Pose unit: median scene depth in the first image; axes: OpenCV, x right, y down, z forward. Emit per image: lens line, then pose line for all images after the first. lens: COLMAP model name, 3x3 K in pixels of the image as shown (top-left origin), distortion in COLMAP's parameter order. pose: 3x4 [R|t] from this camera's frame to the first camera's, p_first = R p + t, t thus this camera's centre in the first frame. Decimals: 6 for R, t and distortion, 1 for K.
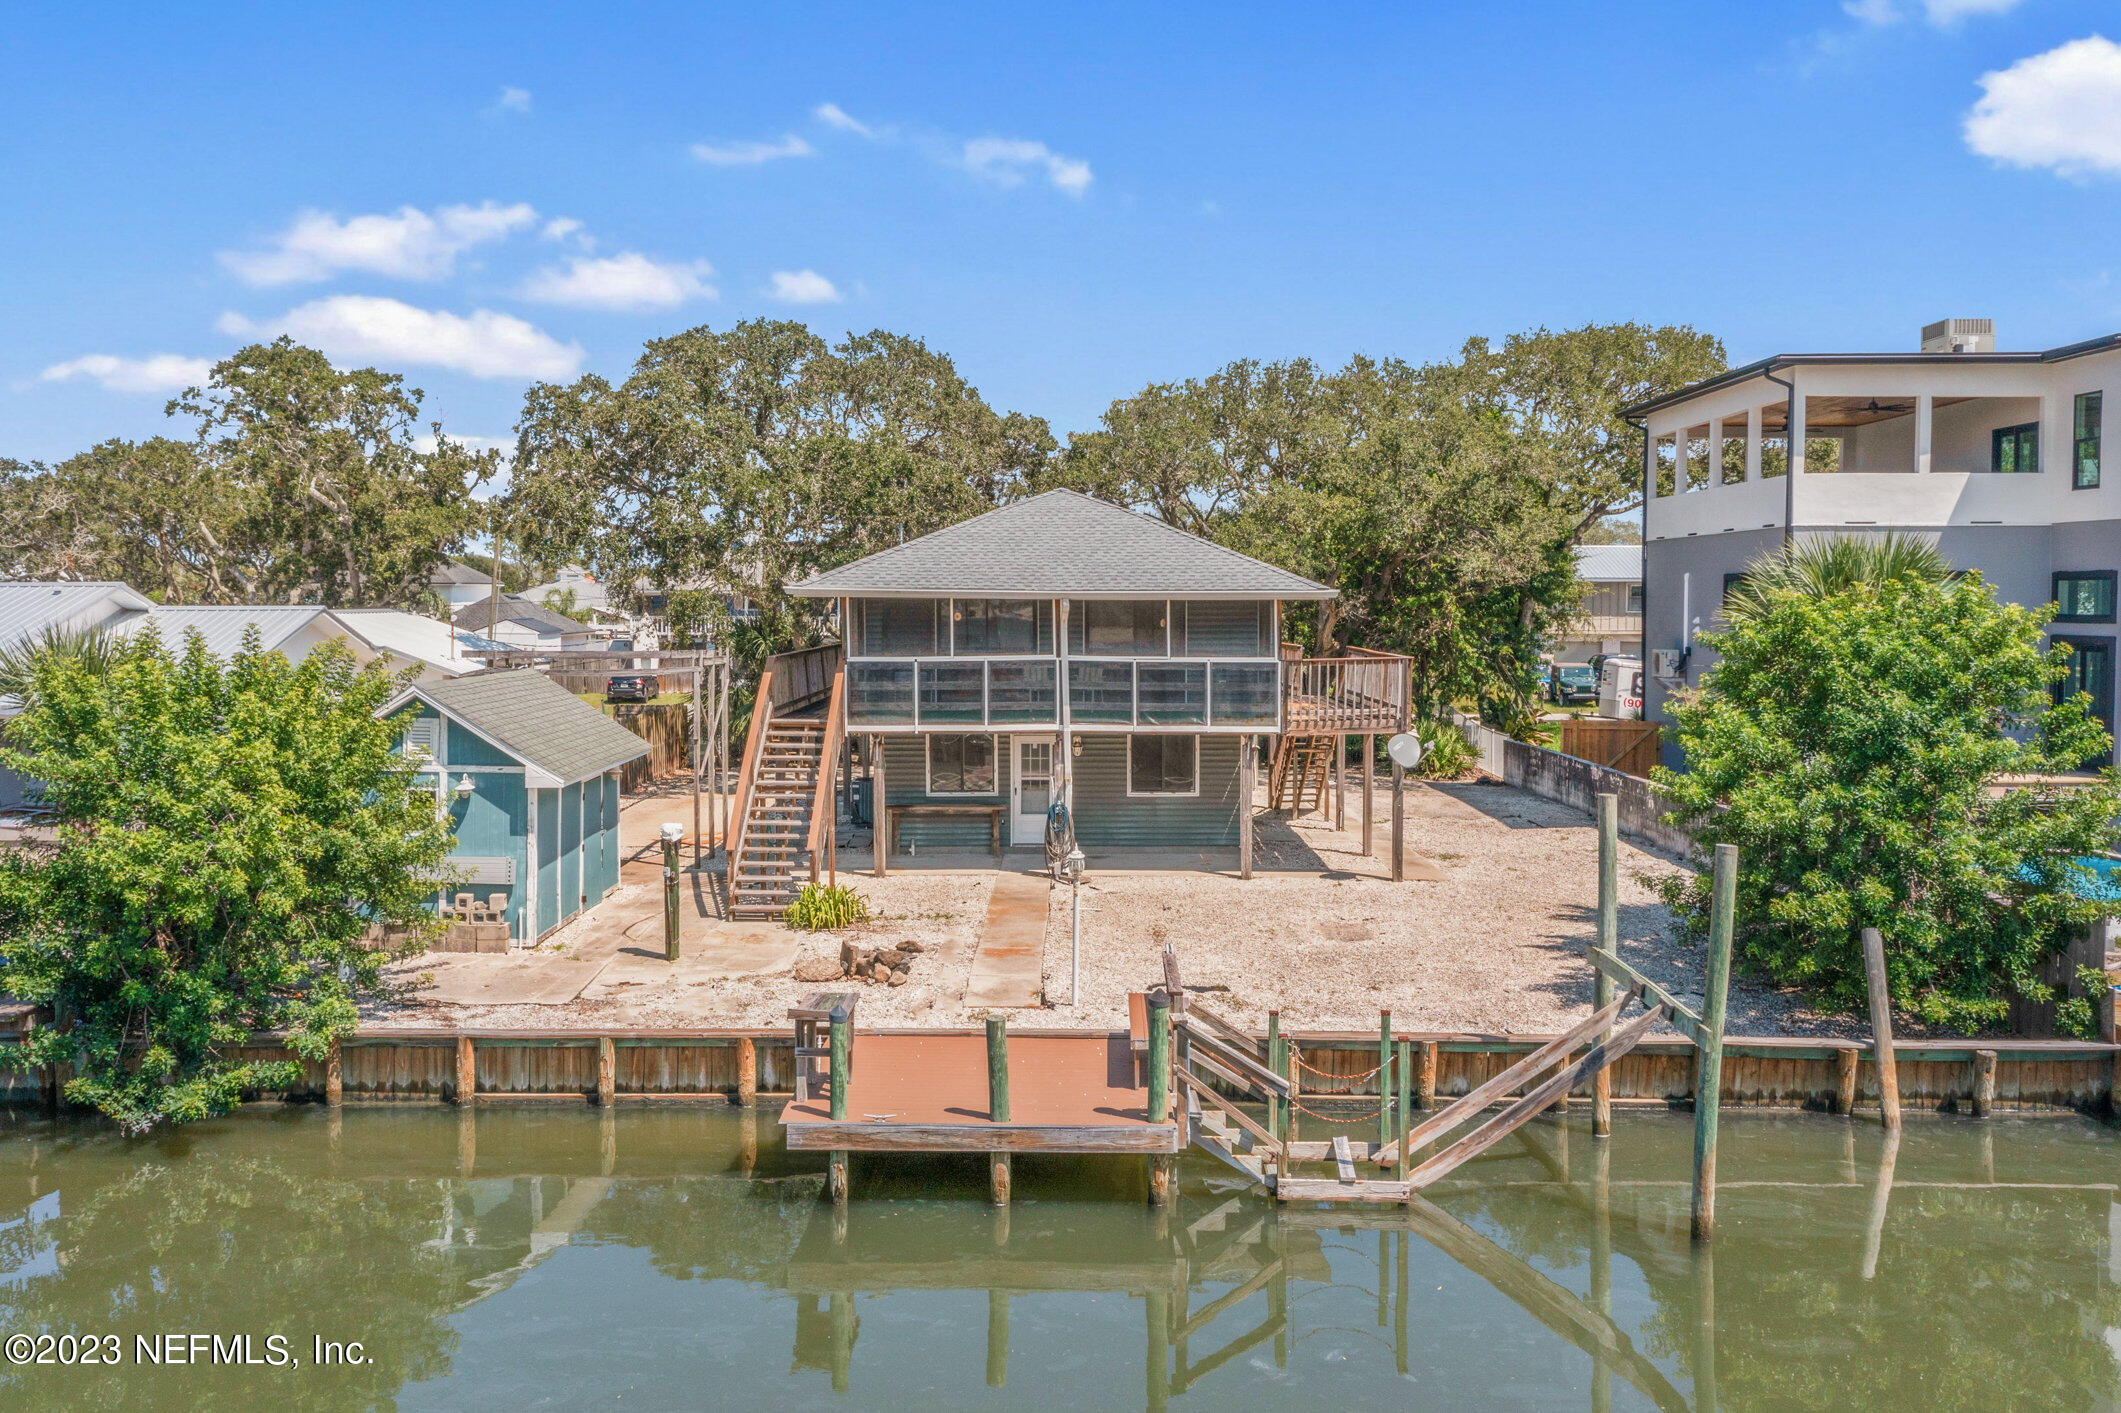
lens RADIAL K [[1715.2, 0, 1060.5], [0, 1715.2, 706.5], [0, 0, 1]] dist [0.002043, 0.008039]
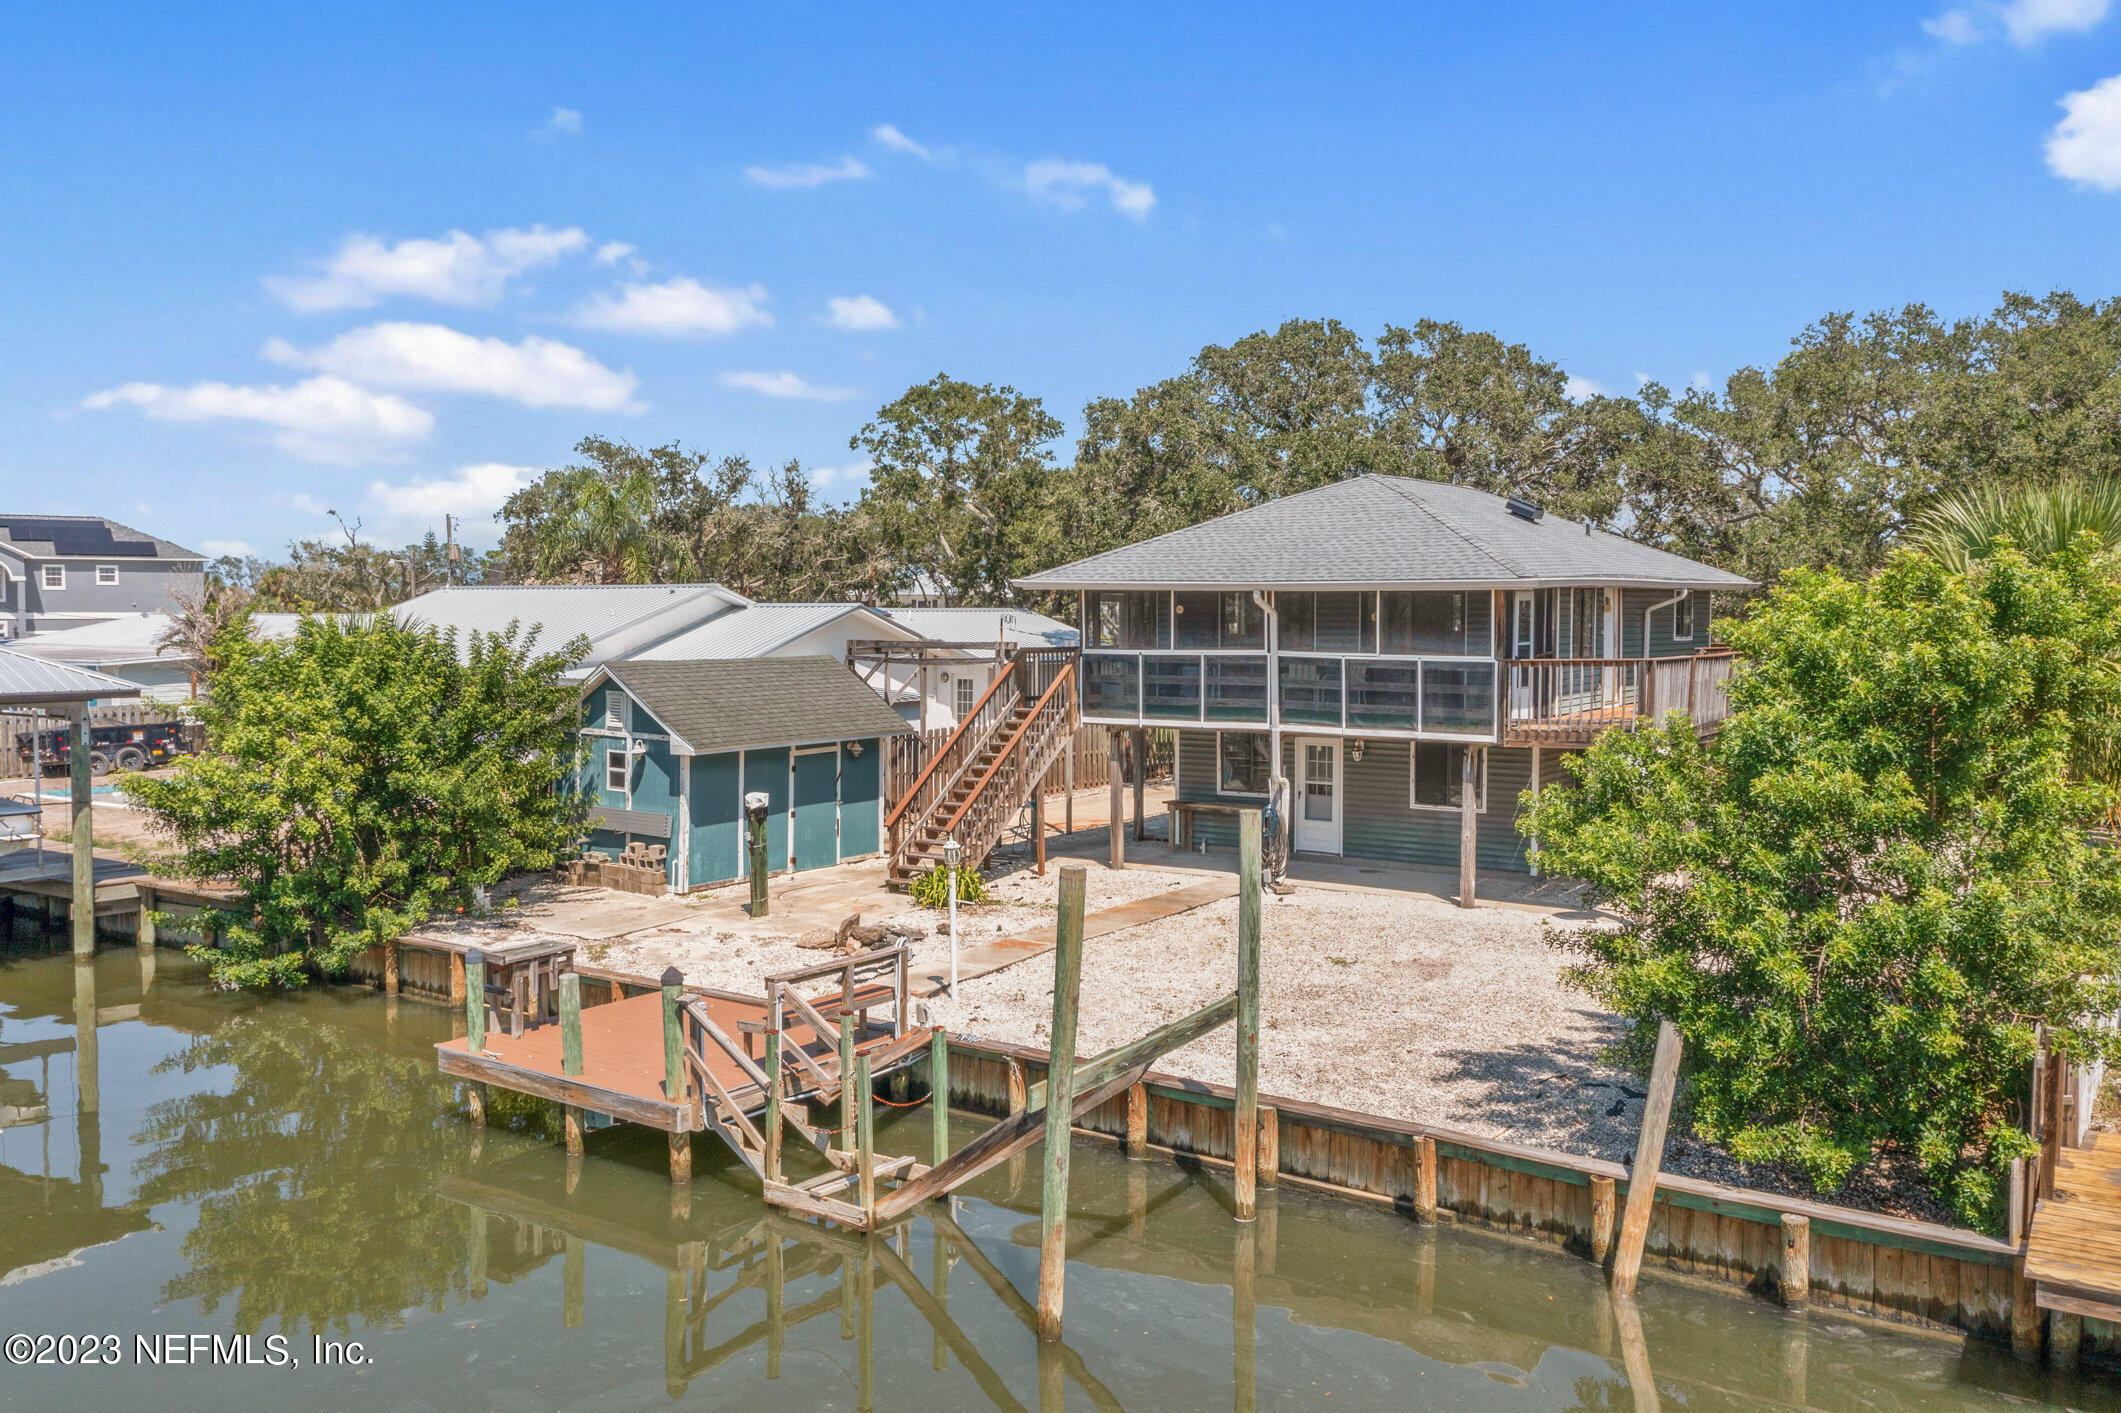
lens RADIAL K [[1687.8, 0, 1064.2], [0, 1687.8, 675.4], [0, 0, 1]] dist [0.005498, 0.006456]
pose [[0.832639, 0.023100, -0.553334, 0.421205], [-0.036491, 0.999247, -0.013195, 0.000161], [0.552612, 0.031179, 0.832855, 0.160383]]
